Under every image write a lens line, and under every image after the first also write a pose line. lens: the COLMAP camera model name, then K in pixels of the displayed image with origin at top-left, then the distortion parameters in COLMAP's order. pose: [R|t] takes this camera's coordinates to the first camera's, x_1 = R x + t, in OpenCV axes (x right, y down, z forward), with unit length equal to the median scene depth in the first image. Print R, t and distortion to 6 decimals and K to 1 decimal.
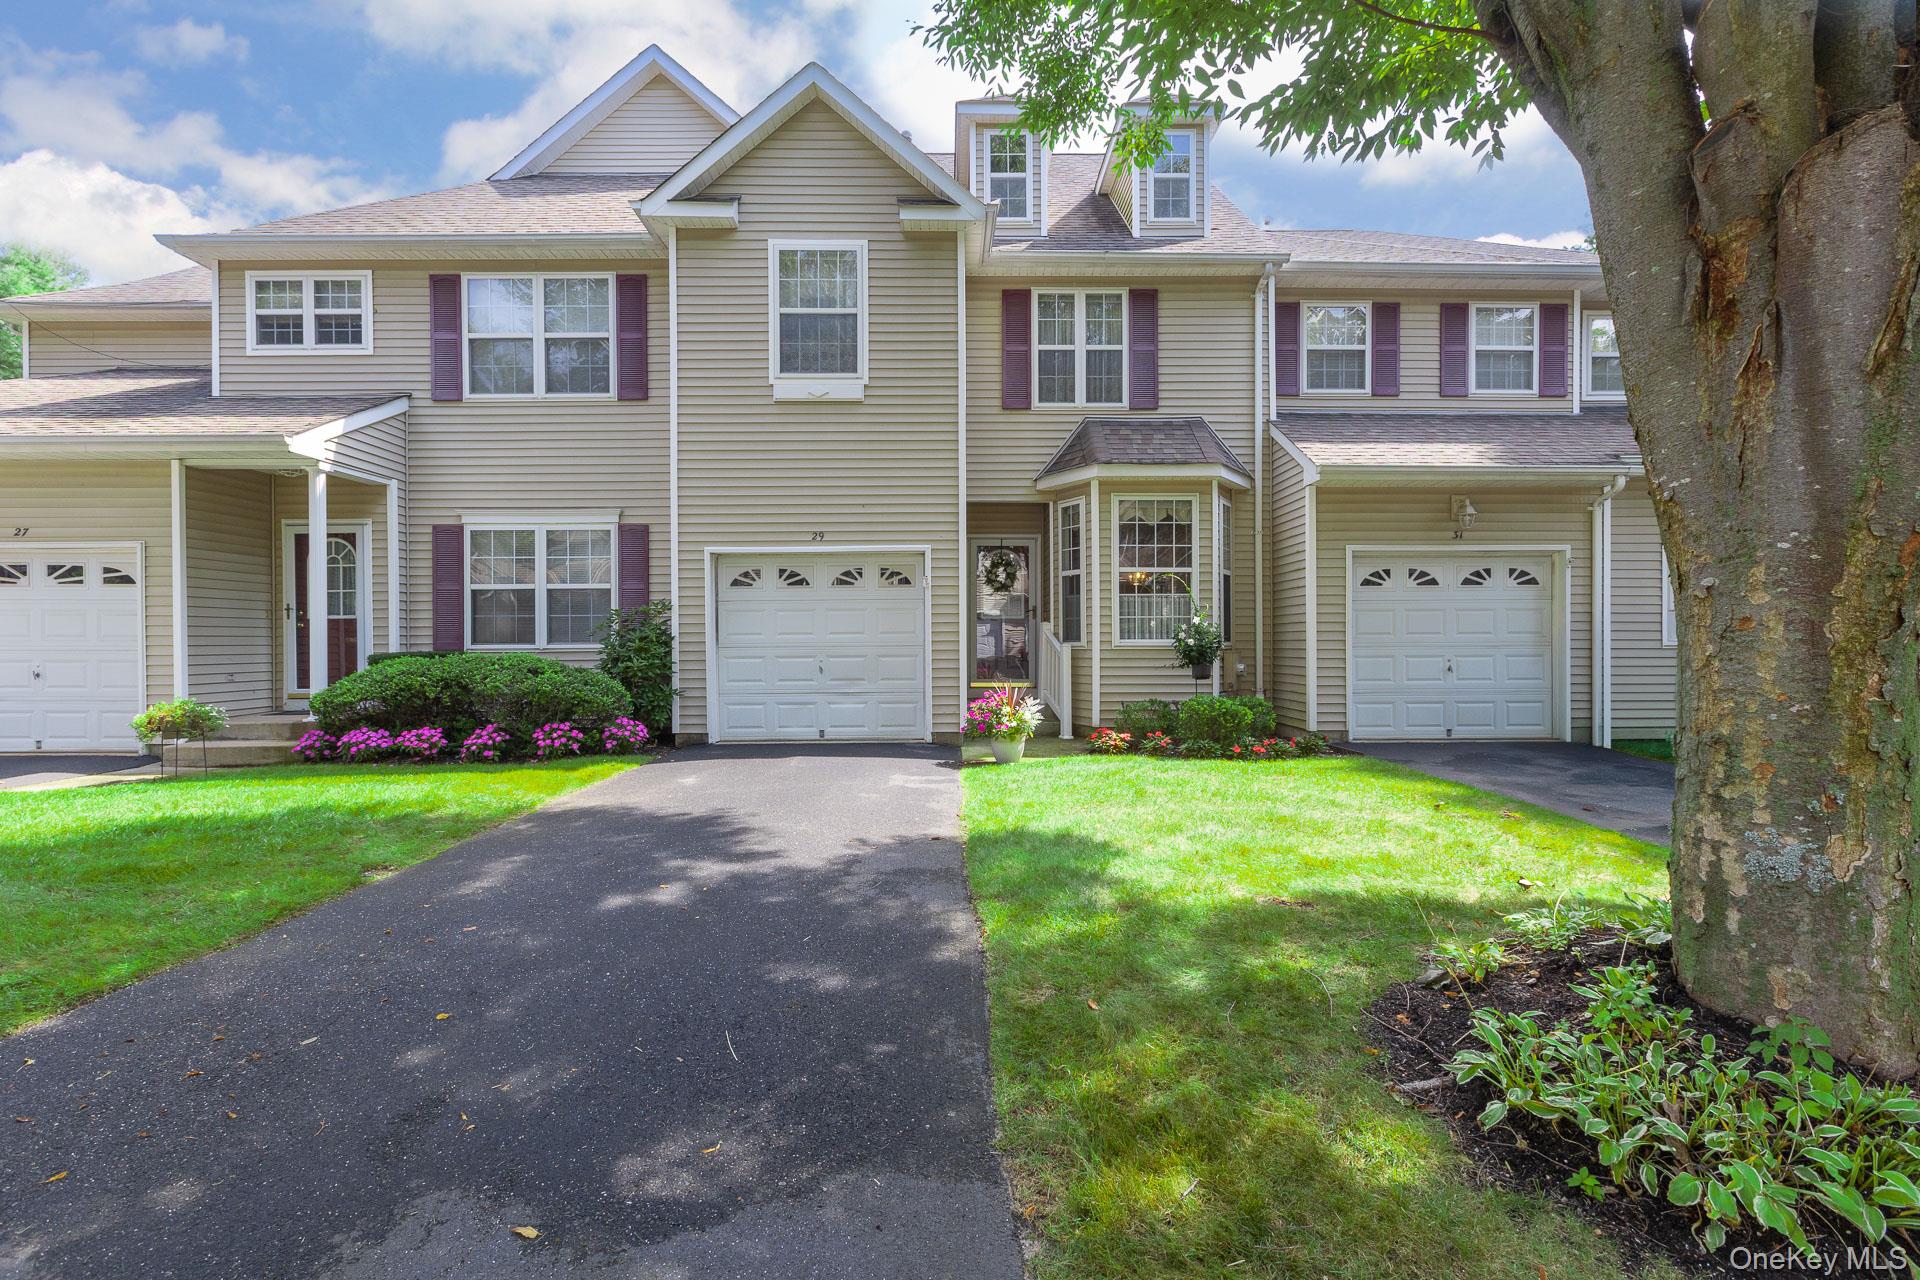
lens RADIAL K [[869.6, 0, 961.6], [0, 869.6, 642.0], [0, 0, 1]] dist [0.007877, -0.001301]
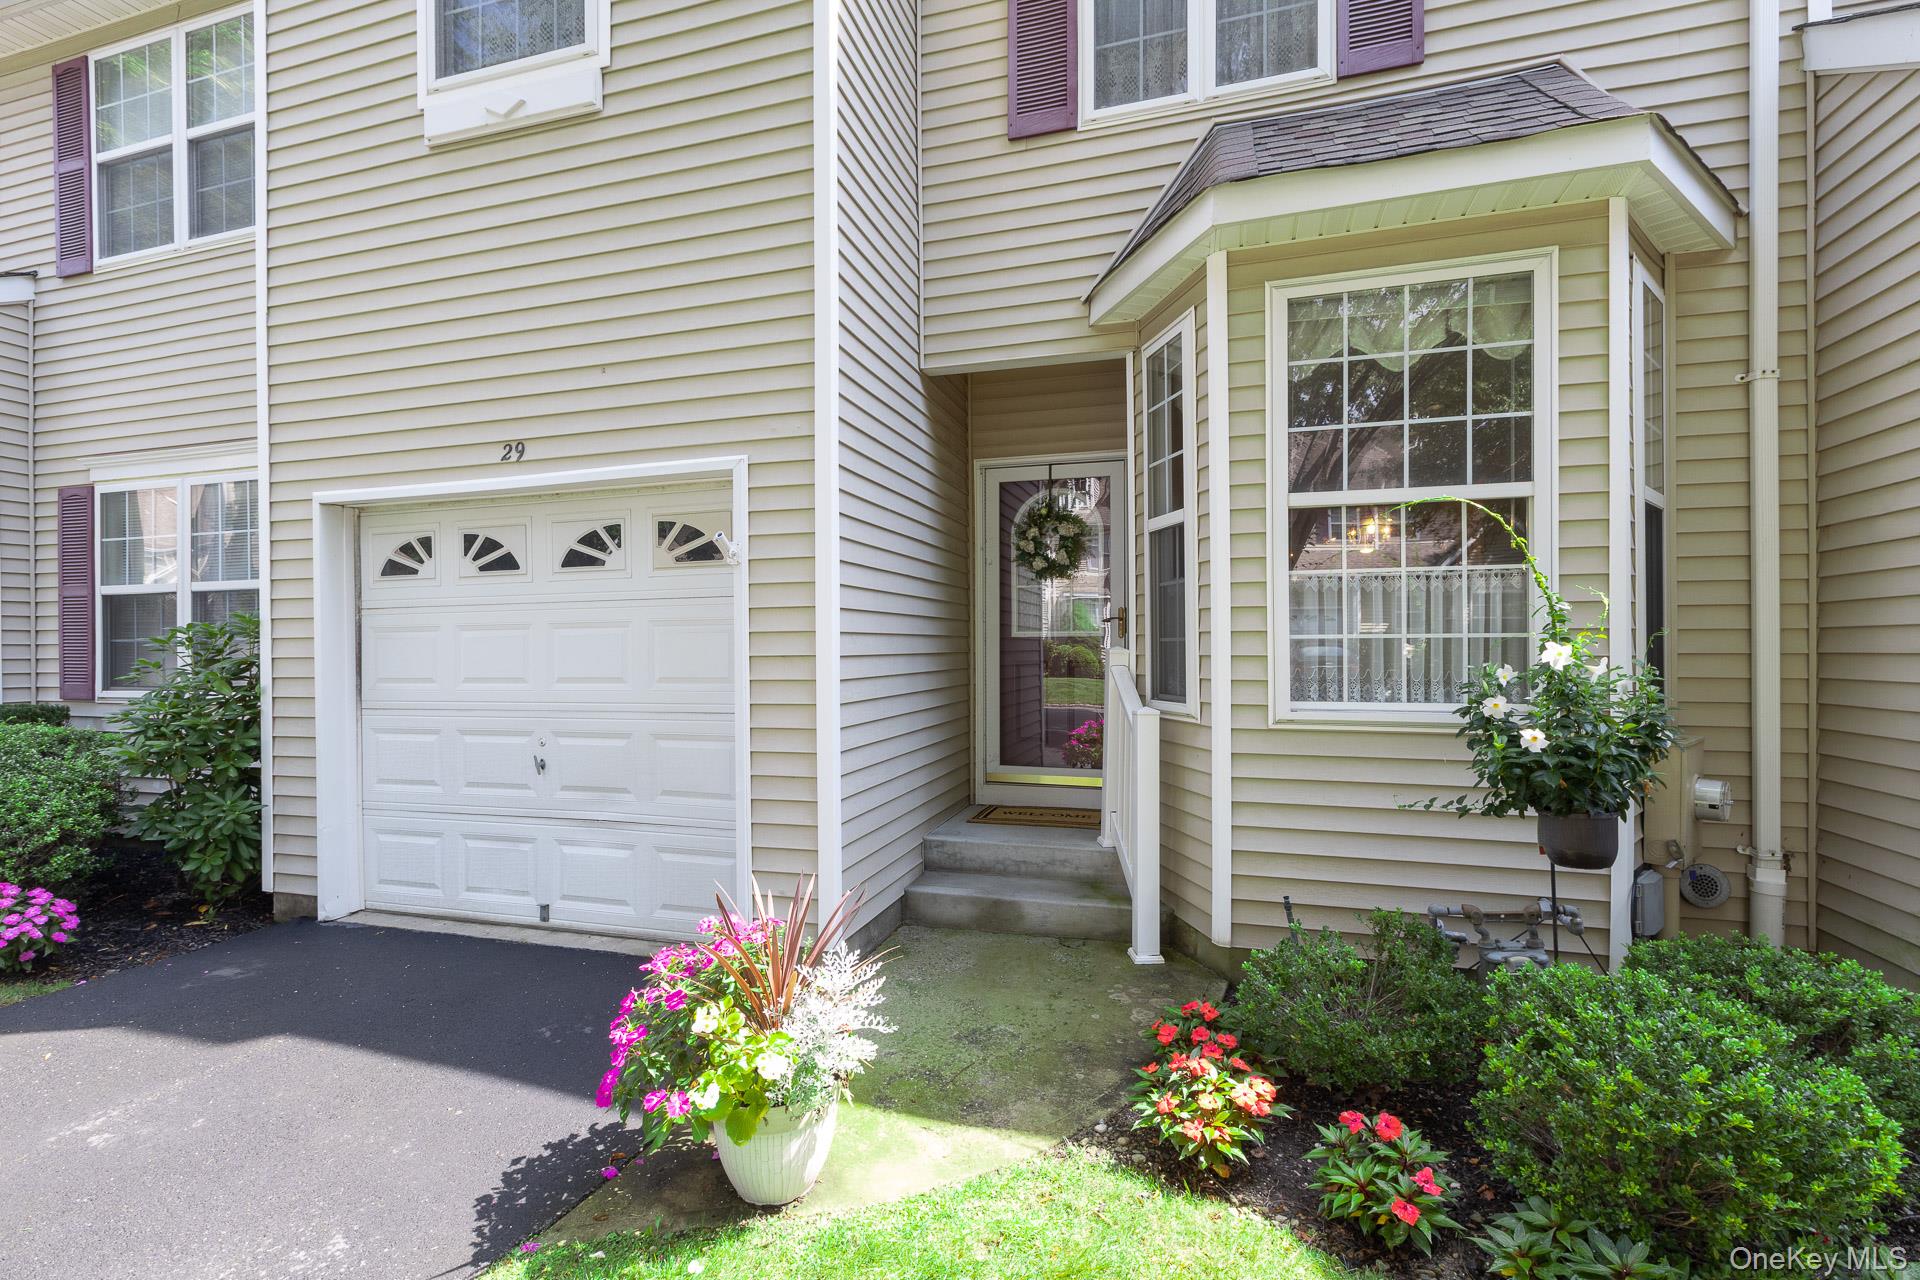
lens RADIAL K [[869.6, 0, 955.1], [0, 869.6, 647.4], [0, 0, 1]] dist [0.007877, -0.001301]
pose [[0.952389, -0.001442, -0.304882, 0.158297], [0.001749, 0.999998, 0.000734, -0.024822], [0.304880, -0.001233, 0.952390, 0.621646]]
